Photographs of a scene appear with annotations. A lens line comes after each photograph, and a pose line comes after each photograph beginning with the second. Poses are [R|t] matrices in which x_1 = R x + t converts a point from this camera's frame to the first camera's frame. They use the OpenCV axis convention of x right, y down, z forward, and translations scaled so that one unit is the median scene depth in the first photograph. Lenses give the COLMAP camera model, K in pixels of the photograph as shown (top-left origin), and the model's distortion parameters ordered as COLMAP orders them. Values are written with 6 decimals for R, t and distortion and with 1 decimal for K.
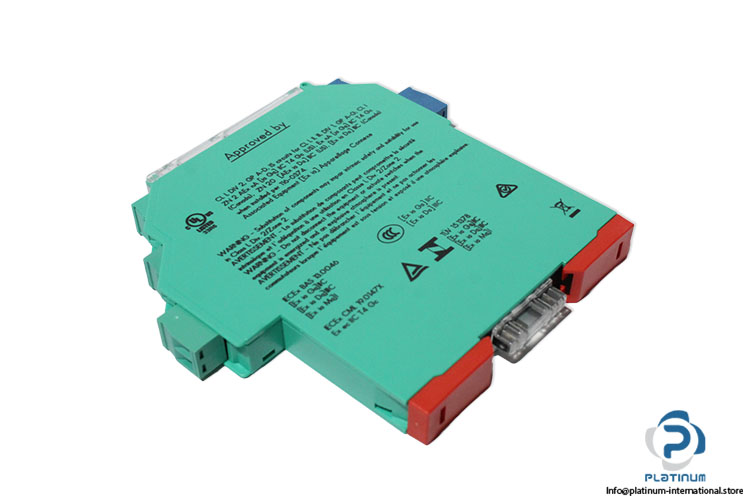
lens RADIAL K [[1052.7, 0, 376.1], [0, 1052.7, 249.4], [0, 0, 1]] dist [-0.029598, 0.000000]
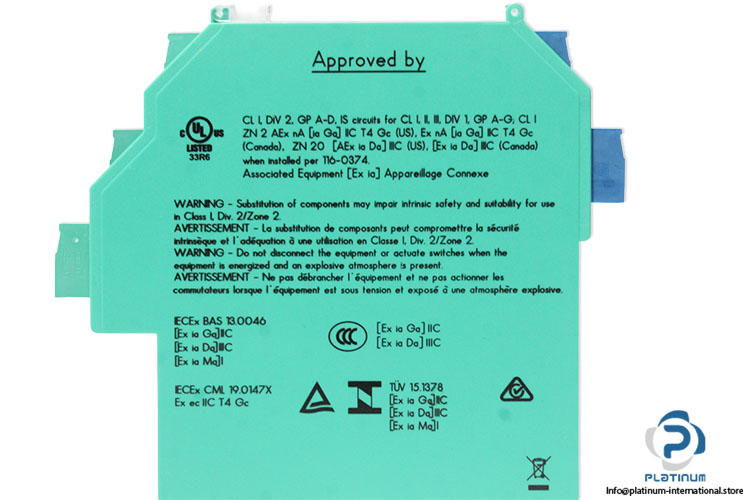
lens RADIAL K [[1458.5, 0, 375.3], [0, 1458.5, 250.2], [0, 0, 1]] dist [0.039082, 0.000000]
pose [[0.674290, 0.738331, 0.014148, -0.034346], [-0.492147, 0.435010, 0.754028, -0.852585], [0.550568, -0.515396, 0.656690, 0.322637]]
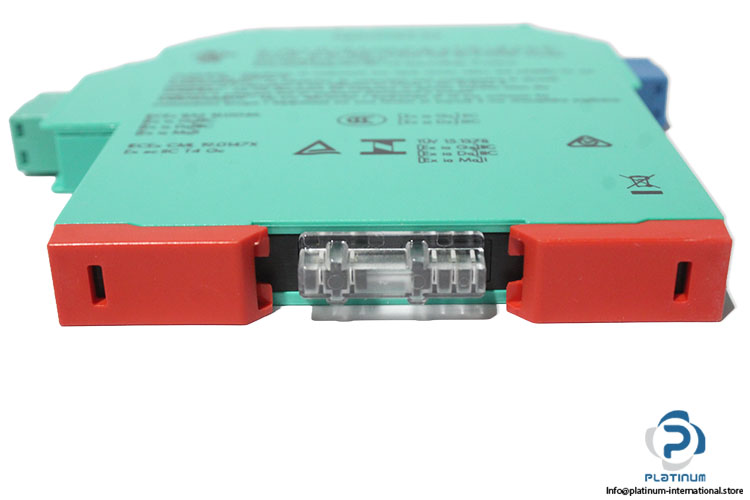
lens RADIAL K [[1064.6, 0, 373.5], [0, 1064.6, 249.5], [0, 0, 1]] dist [-0.040136, 0.000000]
pose [[0.667992, 0.319082, -0.672289, 0.452310], [-0.500695, 0.861055, -0.088820, 0.100431], [0.550537, 0.395943, 0.734941, 0.561289]]
